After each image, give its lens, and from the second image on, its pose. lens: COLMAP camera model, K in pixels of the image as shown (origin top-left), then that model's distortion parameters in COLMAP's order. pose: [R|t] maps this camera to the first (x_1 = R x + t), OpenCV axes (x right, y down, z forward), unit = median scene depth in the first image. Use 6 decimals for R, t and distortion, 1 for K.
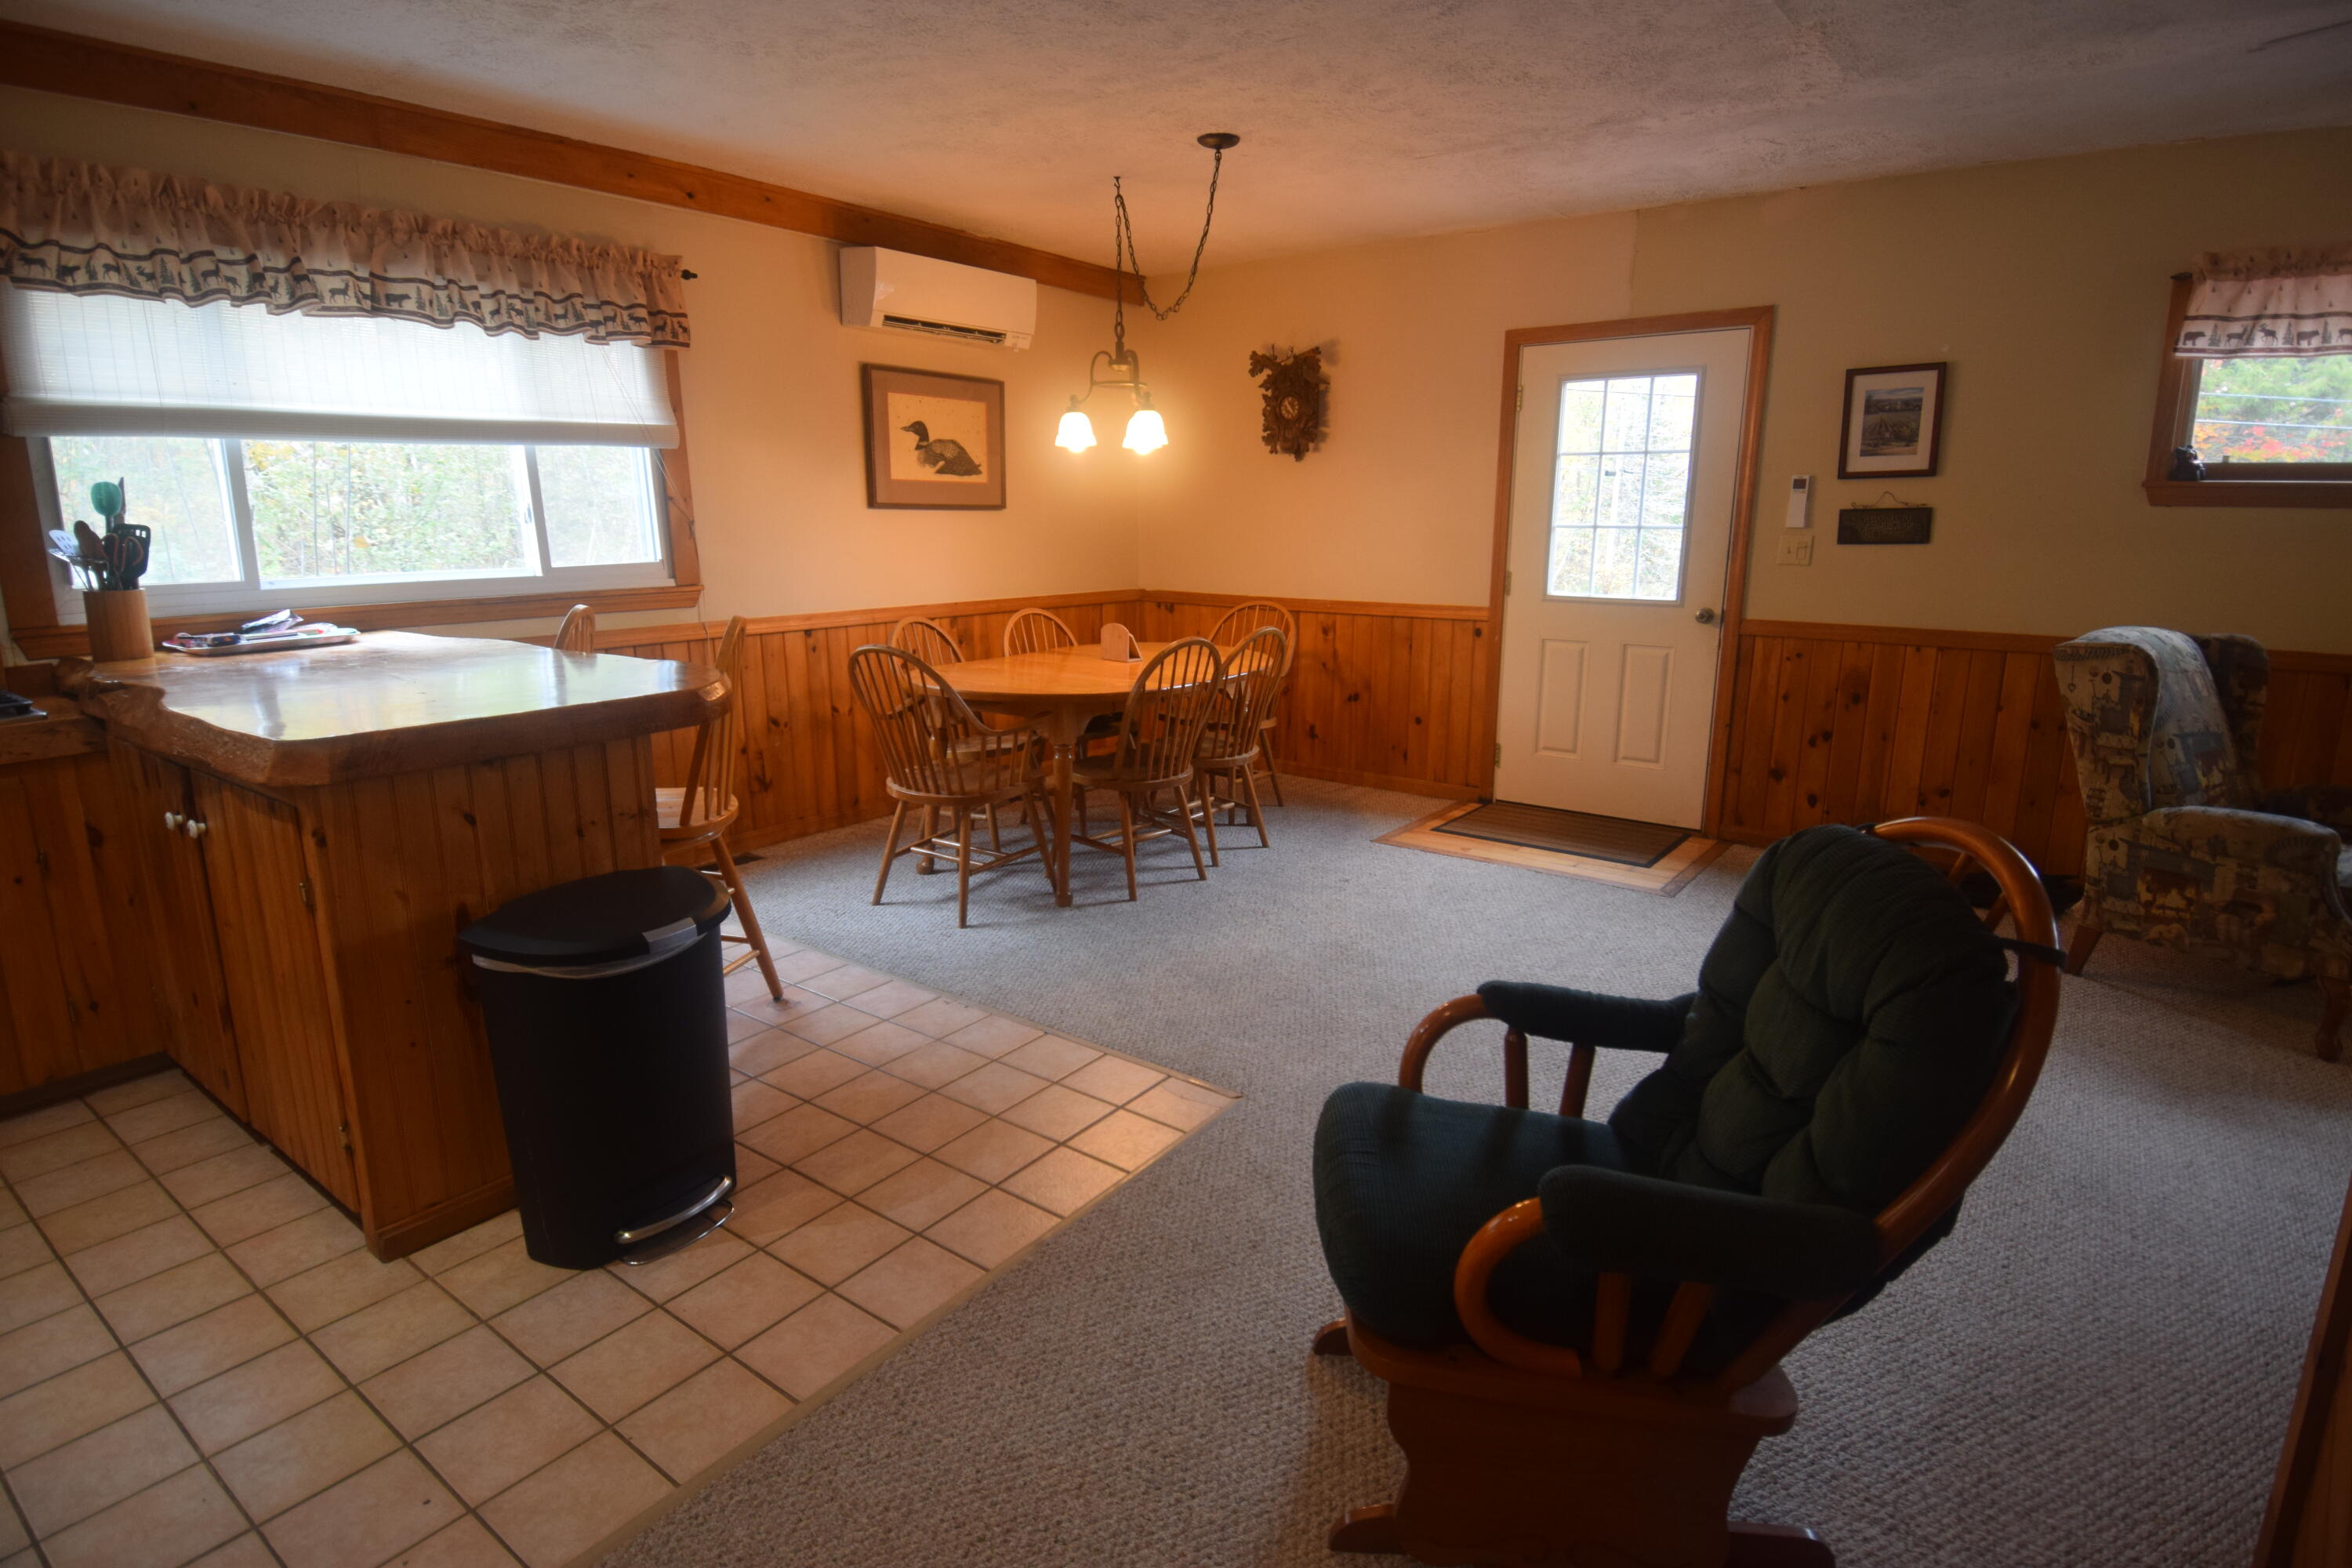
lens RADIAL K [[1214.2, 0, 1176.0], [0, 1214.2, 784.0], [0, 0, 1]] dist [0.035353, -0.047737]
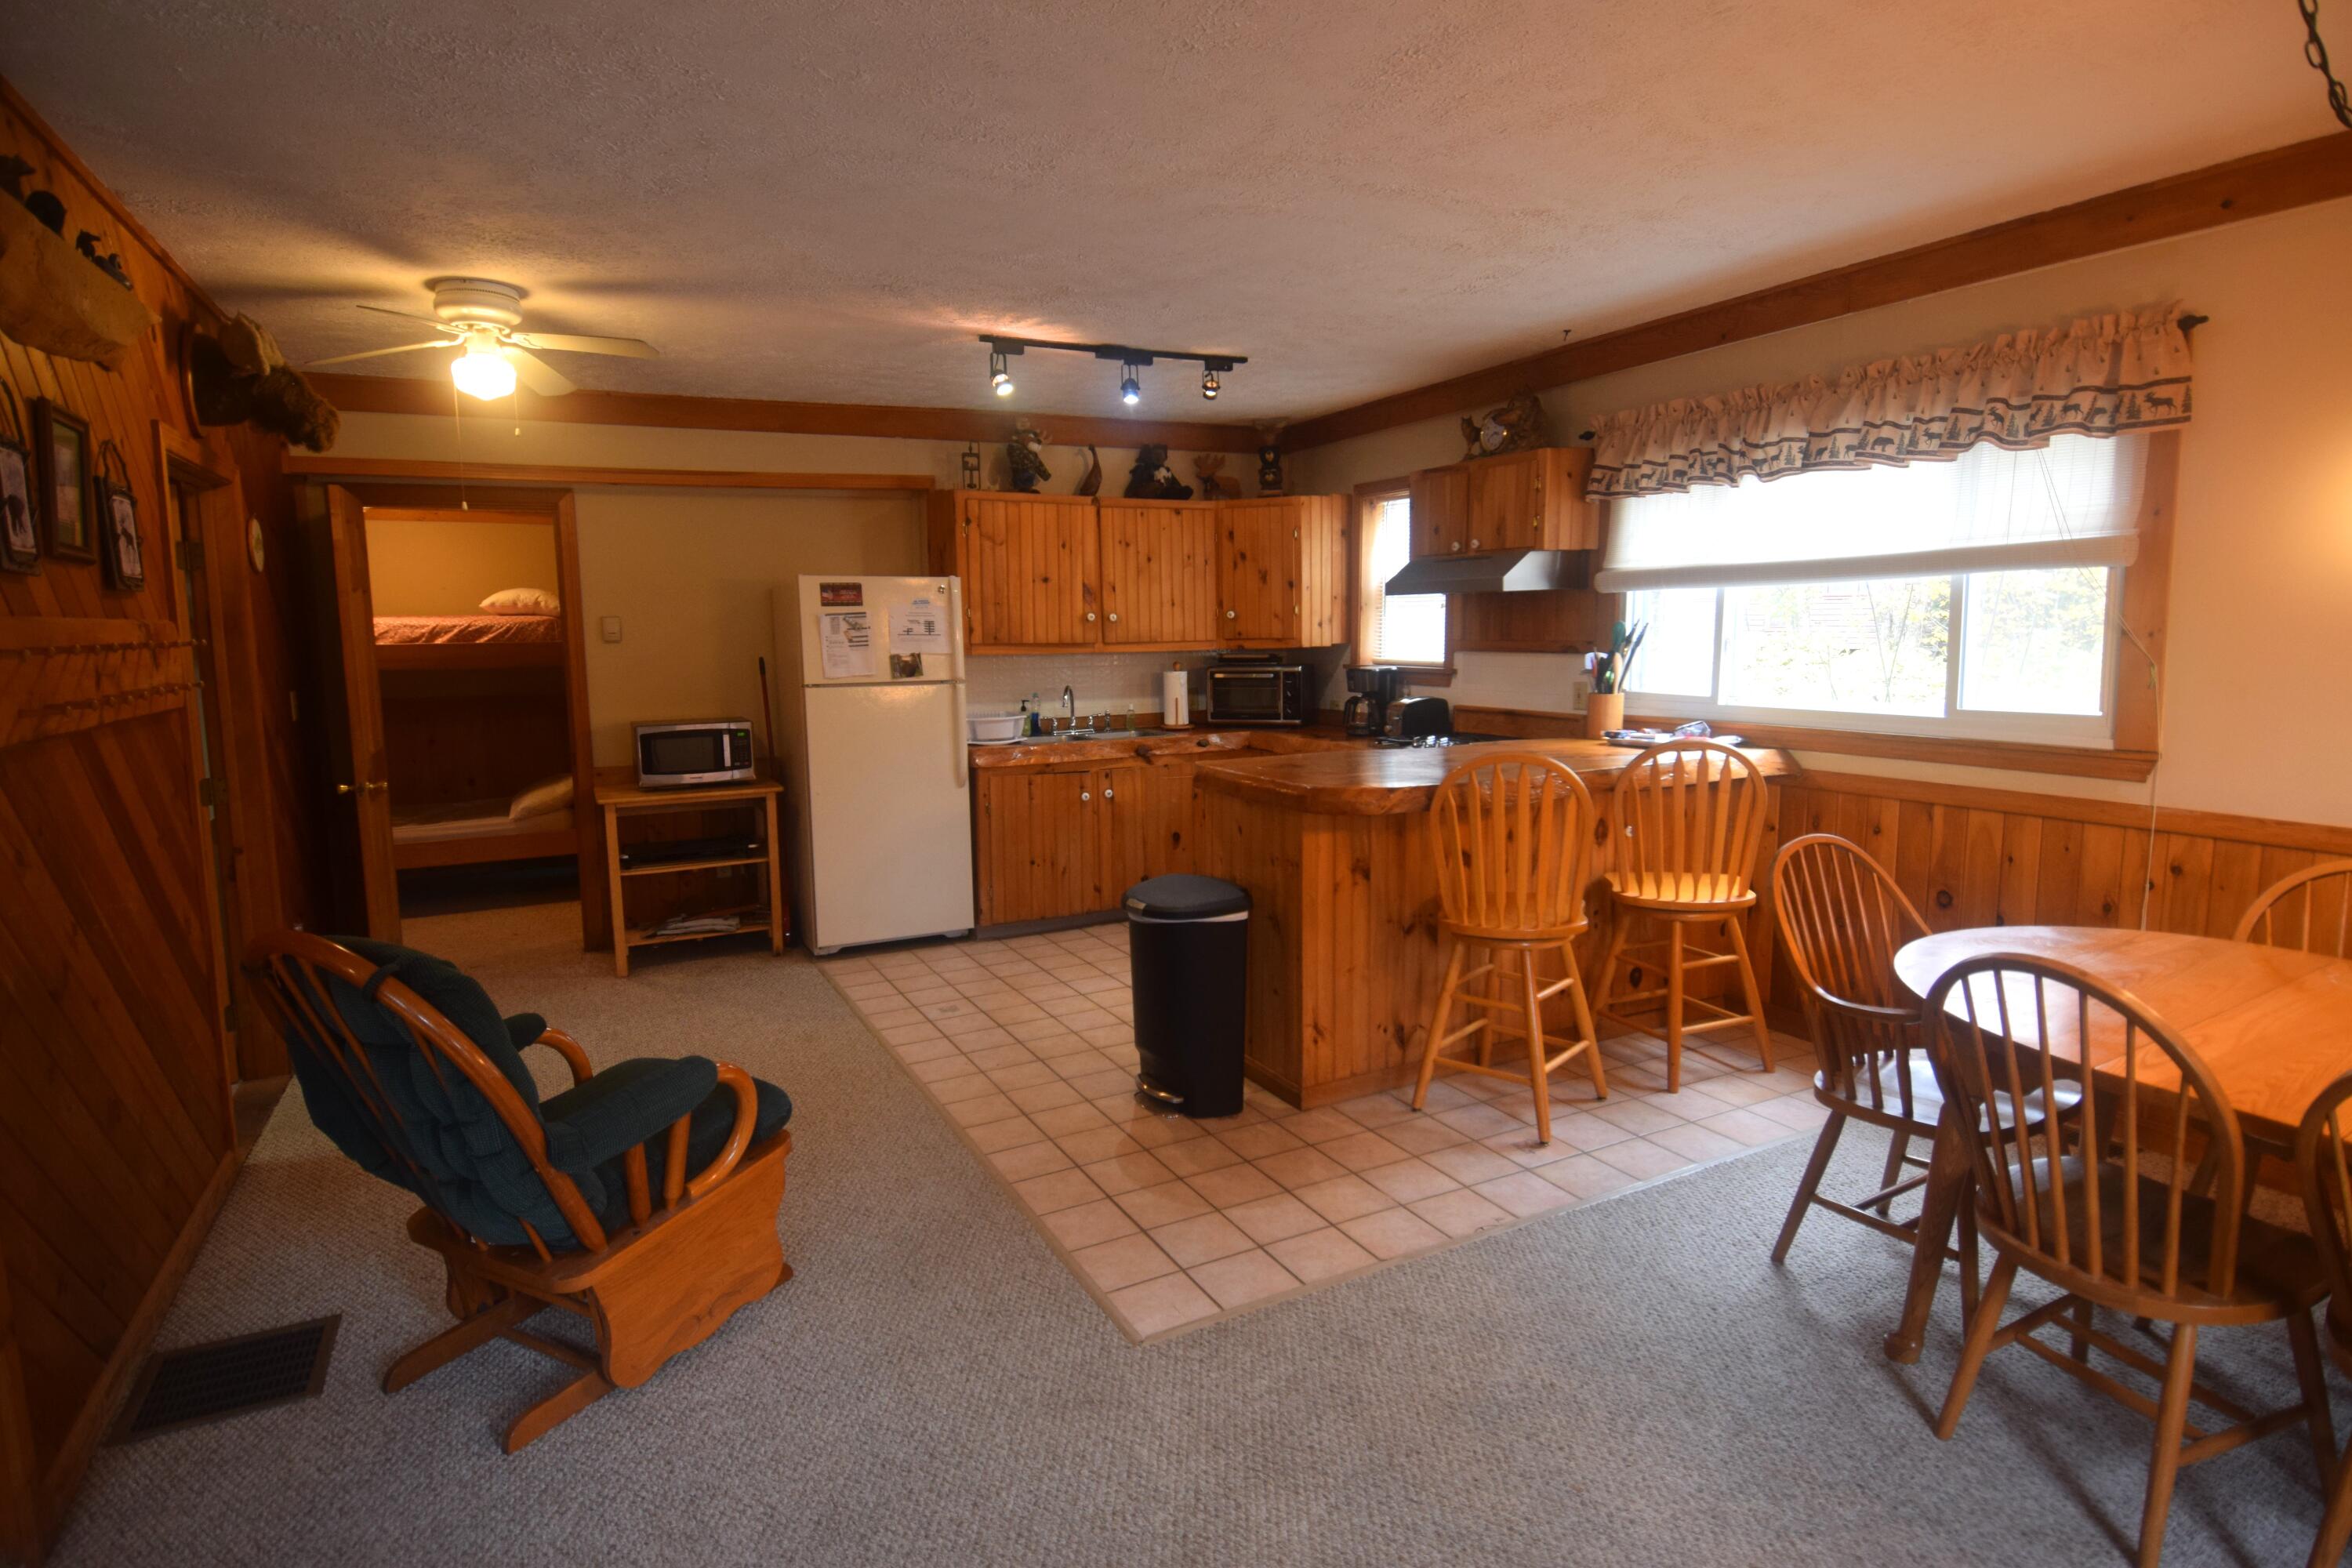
lens RADIAL K [[1214.2, 0, 1176.0], [0, 1214.2, 784.0], [0, 0, 1]] dist [0.035353, -0.047737]
pose [[-0.439047, 0.122512, -0.890072, 0.512200], [-0.186079, 0.956781, 0.223482, -0.211492], [0.878984, 0.263742, -0.397275, 0.843596]]
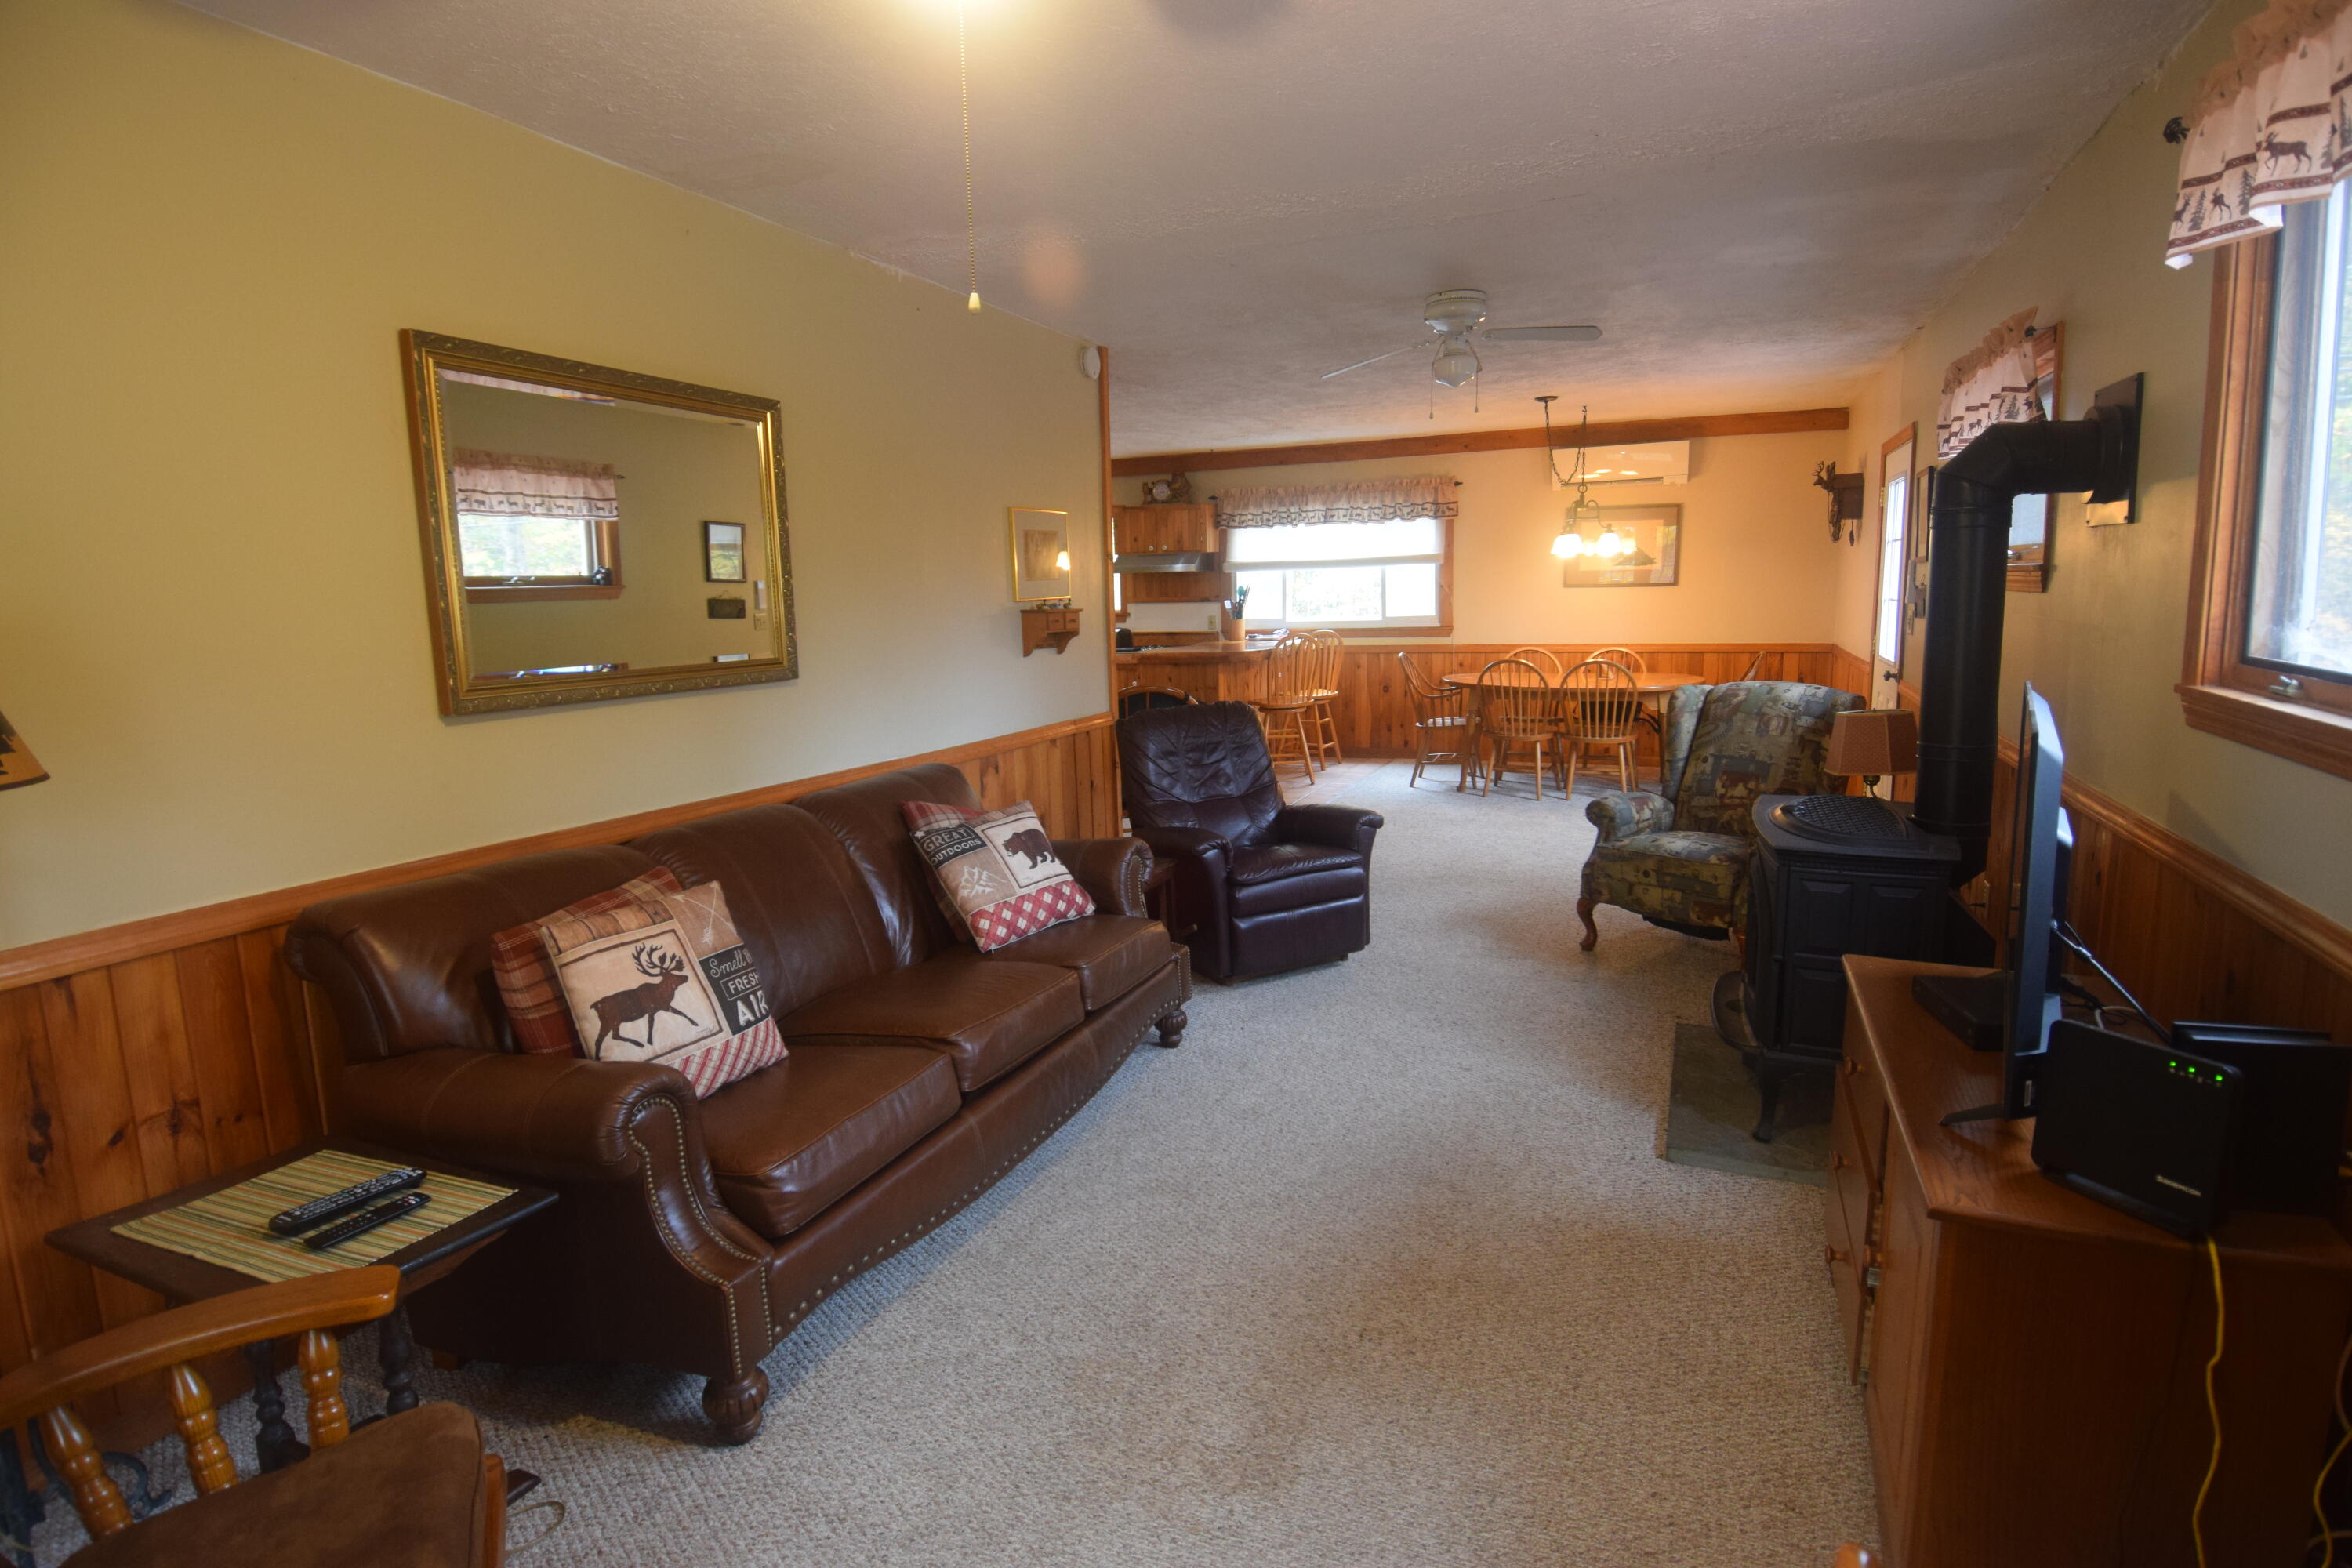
lens RADIAL K [[1214.2, 0, 1176.0], [0, 1214.2, 784.0], [0, 0, 1]] dist [0.035353, -0.047737]
pose [[0.229318, 0.148763, -0.961916, 1.654342], [-0.193114, 0.975560, 0.104836, -0.028628], [0.954002, 0.161719, 0.252441, 0.069287]]
